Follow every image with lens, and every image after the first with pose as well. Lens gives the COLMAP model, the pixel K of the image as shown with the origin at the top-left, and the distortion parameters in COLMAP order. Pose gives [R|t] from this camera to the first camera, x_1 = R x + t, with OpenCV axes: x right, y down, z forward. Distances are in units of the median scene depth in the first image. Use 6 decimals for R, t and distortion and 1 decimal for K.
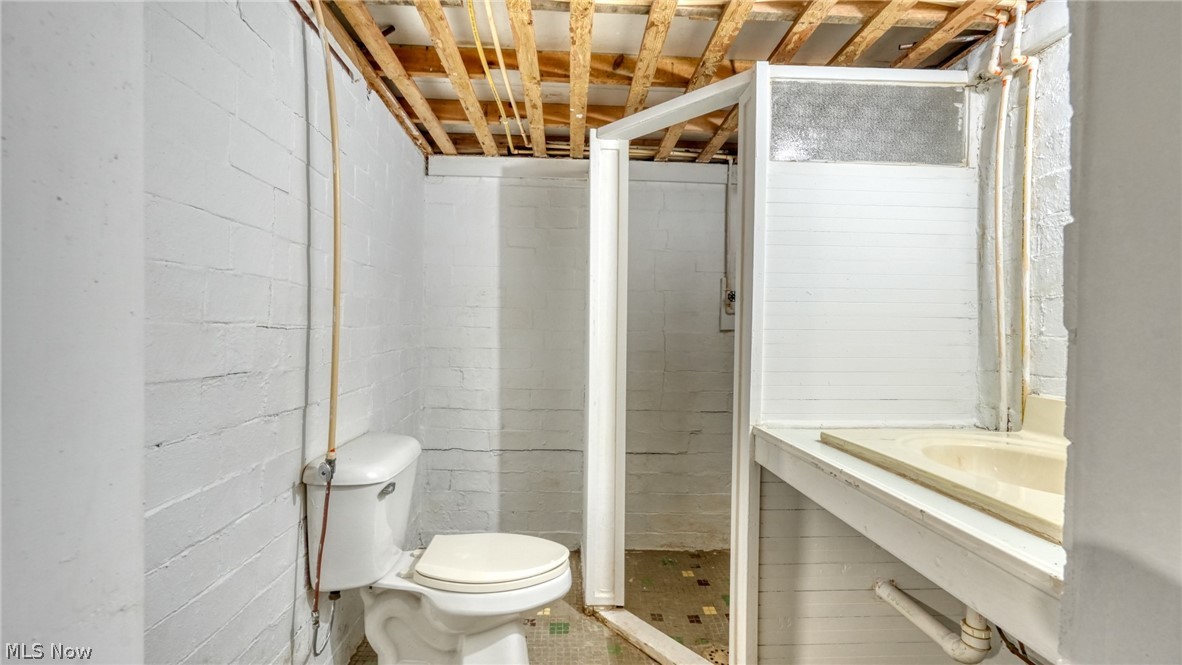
lens RADIAL K [[516.4, 0, 588.5], [0, 516.4, 335.0], [0, 0, 1]] dist [-0.008382, 0.001067]
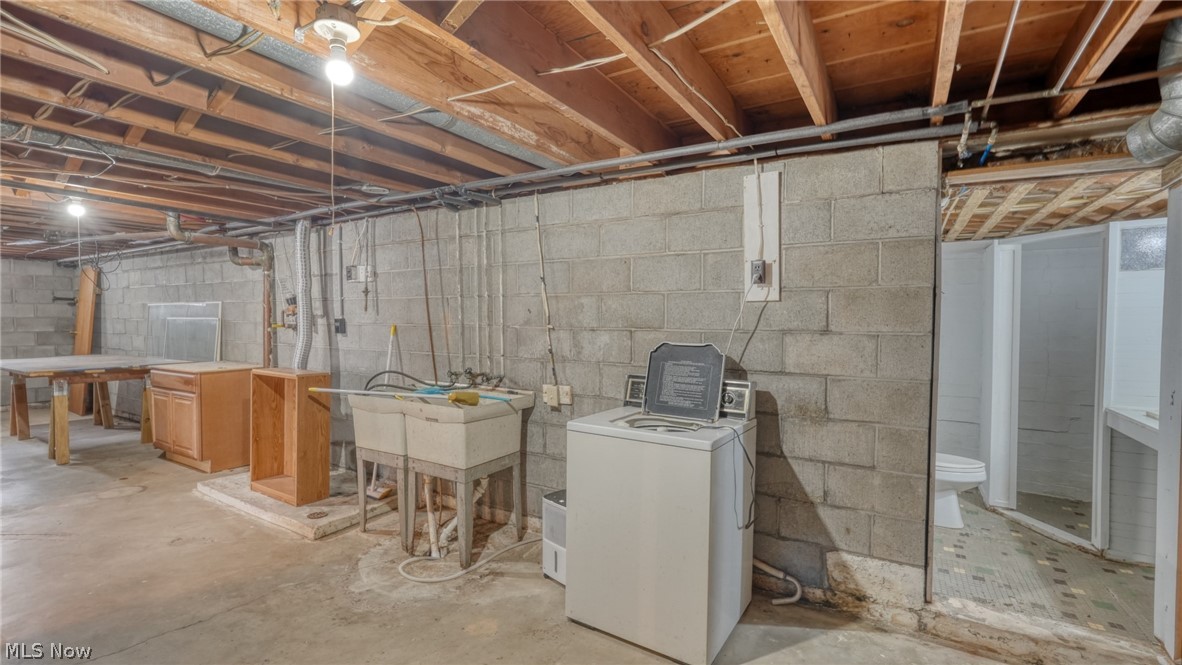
lens RADIAL K [[516.4, 0, 588.5], [0, 516.4, 335.0], [0, 0, 1]] dist [-0.008382, 0.001067]
pose [[0.832434, 0.000967, -0.554123, -0.177797], [0.008799, 0.999849, 0.014962, -0.108880], [0.554054, -0.017331, 0.832300, -1.267060]]
